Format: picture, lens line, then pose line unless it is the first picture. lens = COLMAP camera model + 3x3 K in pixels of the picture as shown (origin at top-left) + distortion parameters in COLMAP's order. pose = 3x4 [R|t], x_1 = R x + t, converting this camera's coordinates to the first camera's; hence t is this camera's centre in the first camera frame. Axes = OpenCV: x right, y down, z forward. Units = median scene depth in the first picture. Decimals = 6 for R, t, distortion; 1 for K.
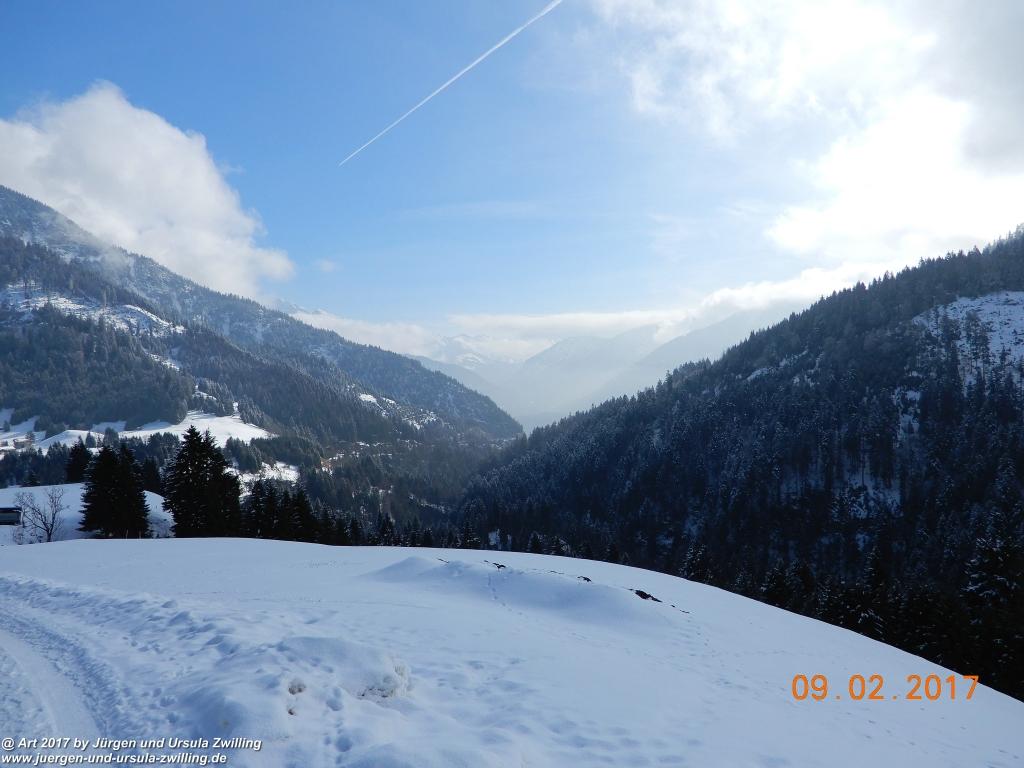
lens RADIAL K [[799.9, 0, 506.1], [0, 799.9, 385.2], [0, 0, 1]] dist [-0.001270, 0.002564]
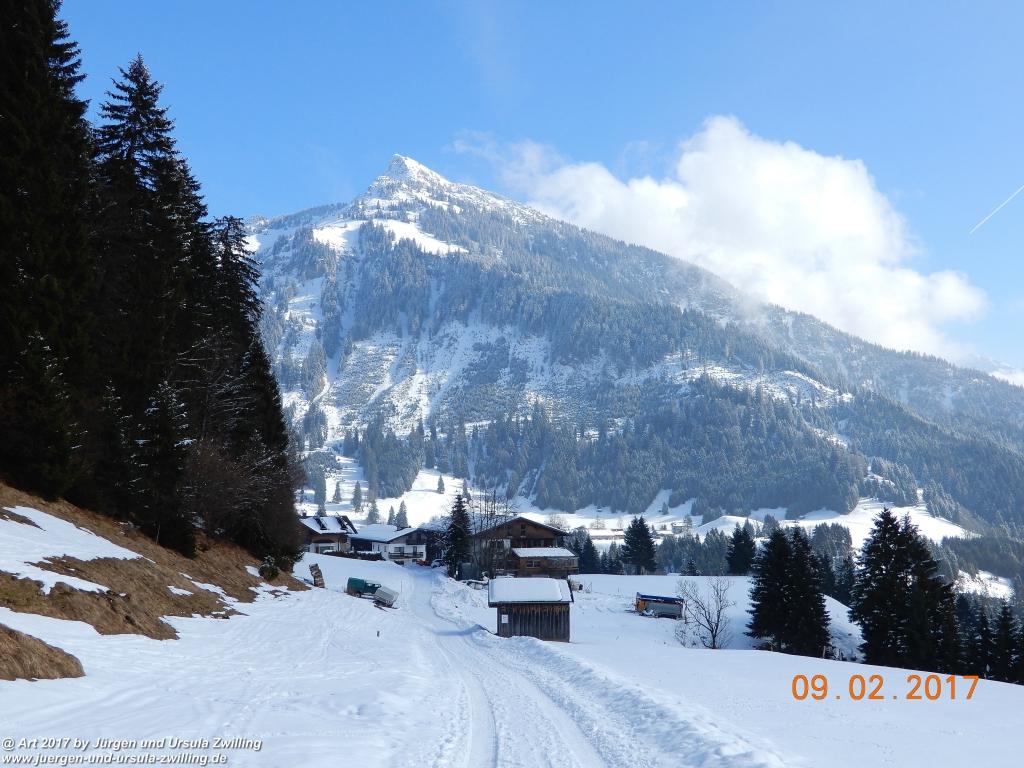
lens RADIAL K [[997.4, 0, 512.0], [0, 997.4, 384.0], [0, 0, 1]] dist [-0.001274, 0.002121]
pose [[0.758603, -0.043368, -0.650108, -0.007099], [-0.011286, 0.996758, -0.079663, 0.001817], [0.651456, 0.067769, 0.755654, 0.010420]]
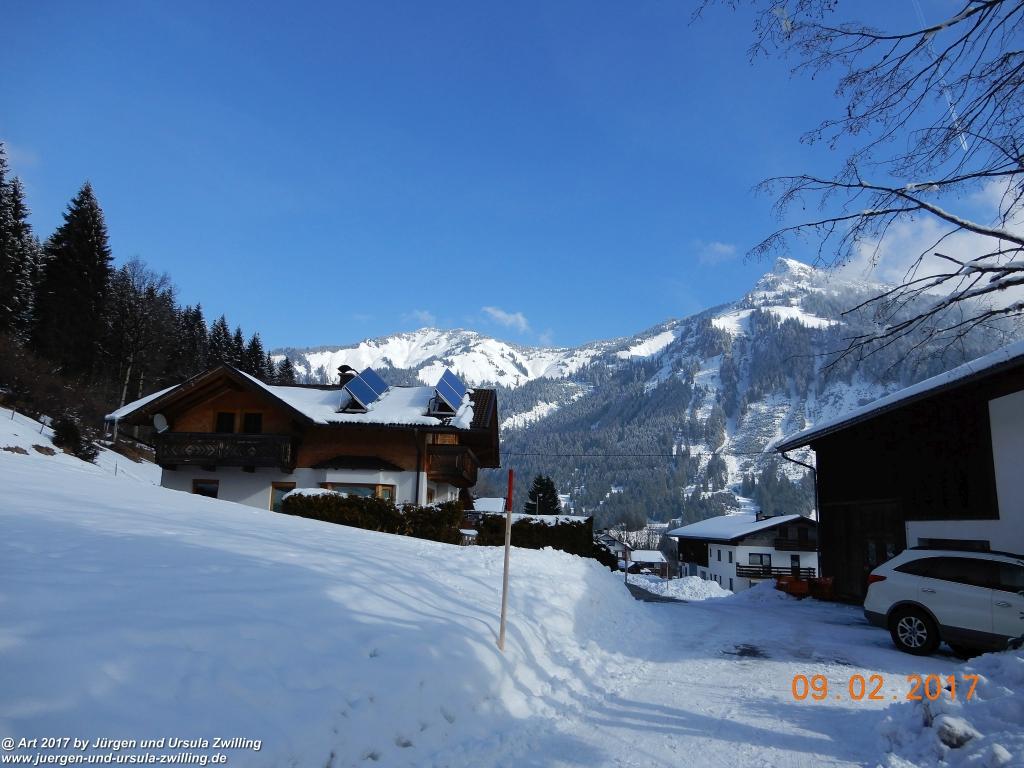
lens RADIAL K [[728.3, 0, 509.2], [0, 728.3, 380.3], [0, 0, 1]] dist [0.003573, 0.002770]
pose [[0.369745, -0.142012, -0.918216, -0.104858], [-0.033168, 0.985603, -0.165790, 0.015843], [0.928541, 0.091755, 0.359712, 0.106906]]
